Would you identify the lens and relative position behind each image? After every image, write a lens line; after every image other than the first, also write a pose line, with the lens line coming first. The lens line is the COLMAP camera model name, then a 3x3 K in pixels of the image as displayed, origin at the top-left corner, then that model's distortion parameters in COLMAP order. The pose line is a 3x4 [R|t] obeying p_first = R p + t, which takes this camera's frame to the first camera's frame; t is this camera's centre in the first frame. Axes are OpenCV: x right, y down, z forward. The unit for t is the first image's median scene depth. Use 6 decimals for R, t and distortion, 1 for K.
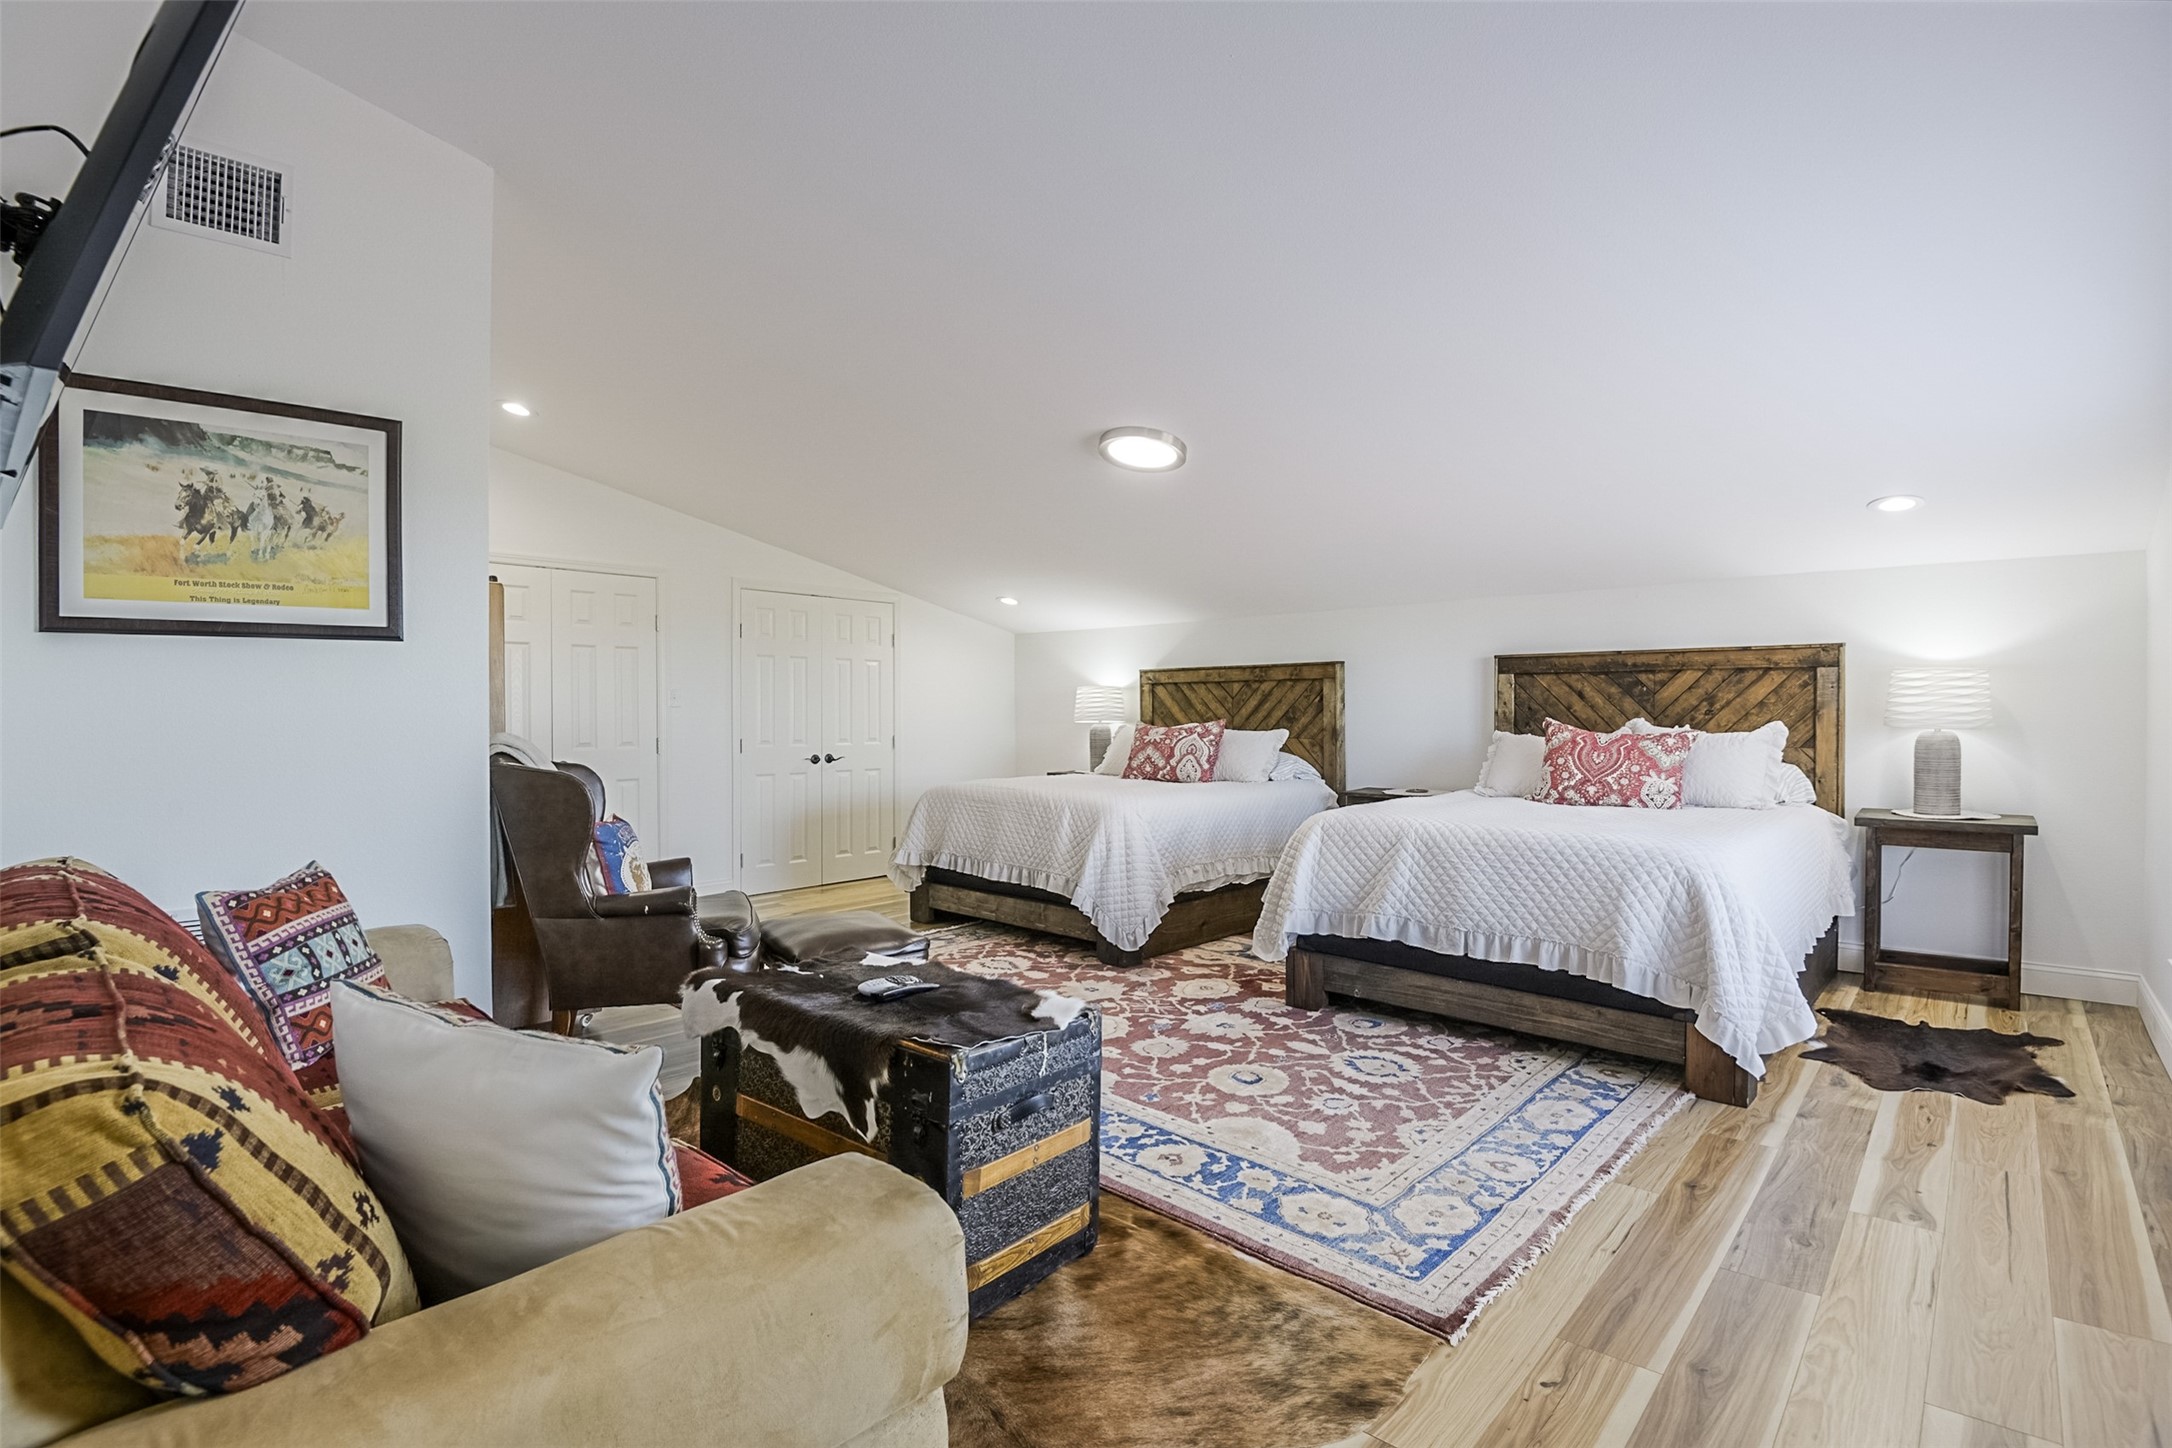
lens RADIAL K [[1060.1, 0, 1086.0], [0, 1060.1, 724.0], [0, 0, 1]] dist [-0.033109, -0.008555]
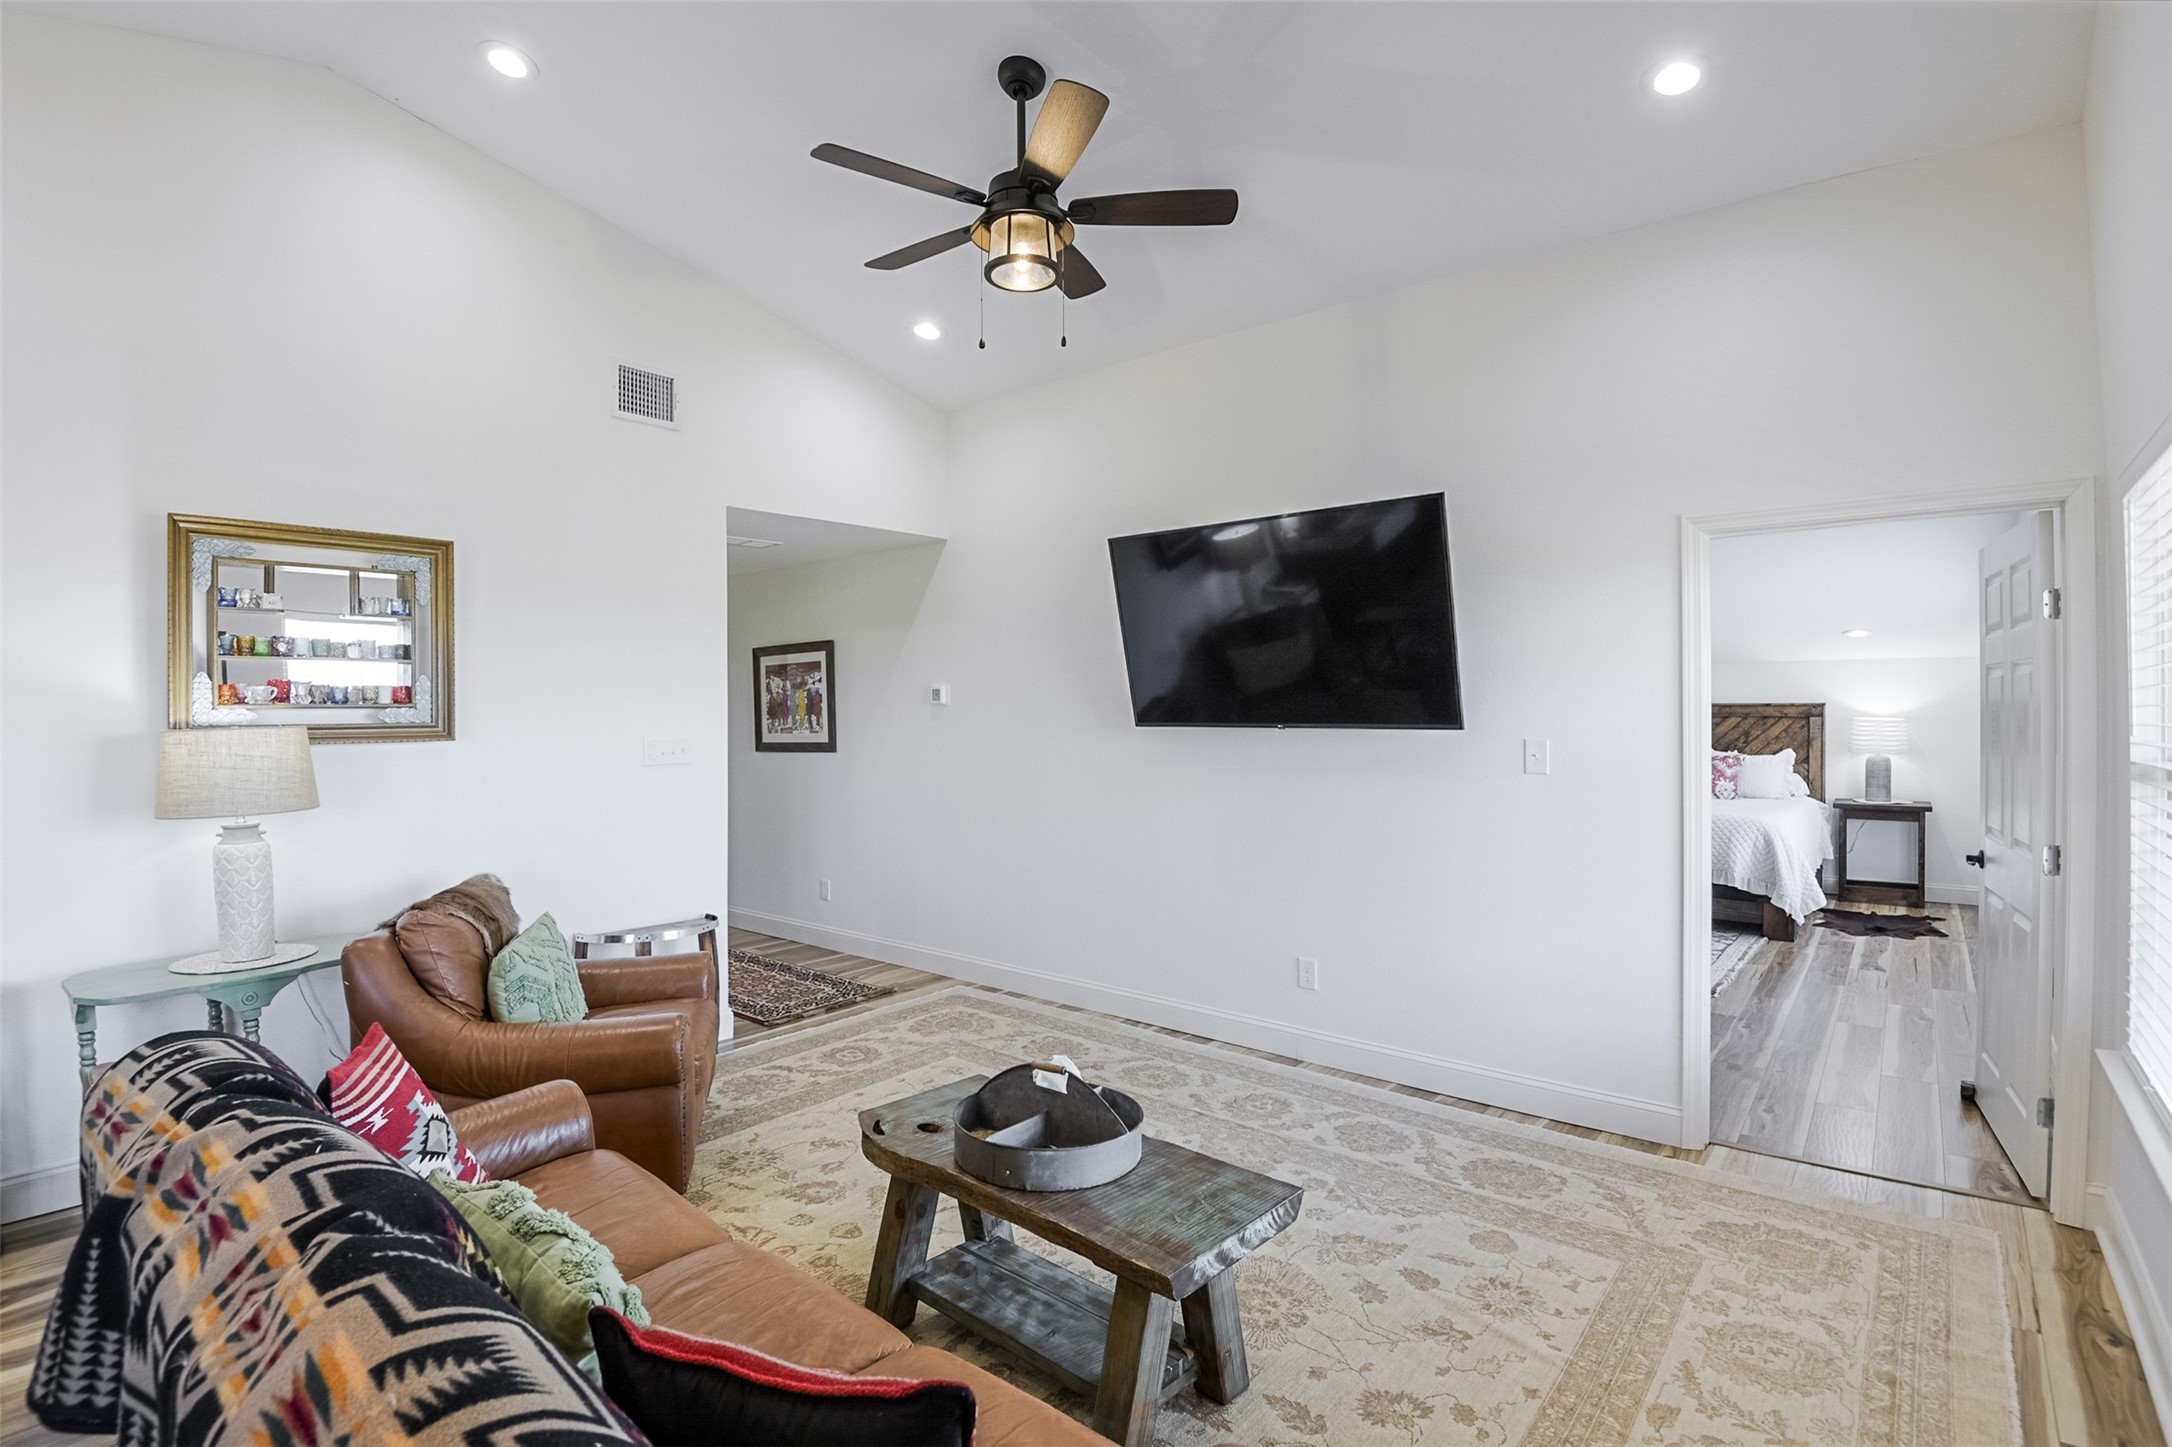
lens RADIAL K [[1068.3, 0, 1086.0], [0, 1068.3, 723.5], [0, 0, 1]] dist [-0.002495, -0.025662]
pose [[0.998364, -0.004590, 0.056999, -0.671975], [0.004212, 0.999968, 0.006763, -0.067589], [-0.057028, -0.006512, 0.998351, -0.776799]]
